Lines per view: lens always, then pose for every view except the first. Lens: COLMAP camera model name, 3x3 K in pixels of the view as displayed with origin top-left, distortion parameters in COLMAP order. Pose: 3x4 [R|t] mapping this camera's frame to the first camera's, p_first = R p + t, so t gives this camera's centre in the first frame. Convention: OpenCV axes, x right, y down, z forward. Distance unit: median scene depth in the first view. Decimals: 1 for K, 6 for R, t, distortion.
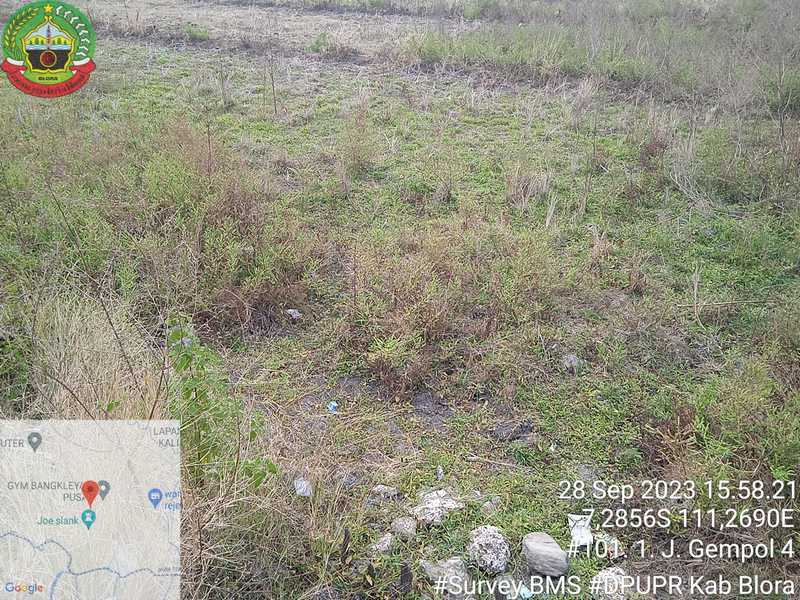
lens RADIAL K [[690.7, 0, 402.2], [0, 690.7, 301.4], [0, 0, 1]] dist [0.058161, -0.006711]
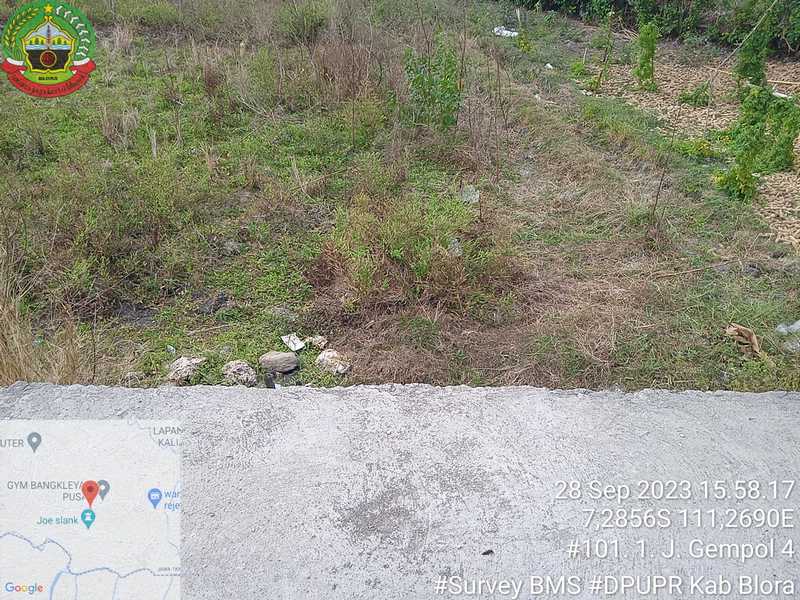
lens RADIAL K [[690.7, 0, 398.6], [0, 690.7, 298.7], [0, 0, 1]] dist [0.058161, -0.006711]
pose [[0.788311, -0.299395, 0.537521, -0.199753], [0.269500, 0.953379, 0.135784, 0.081567], [-0.553115, 0.037822, 0.832246, -0.174817]]
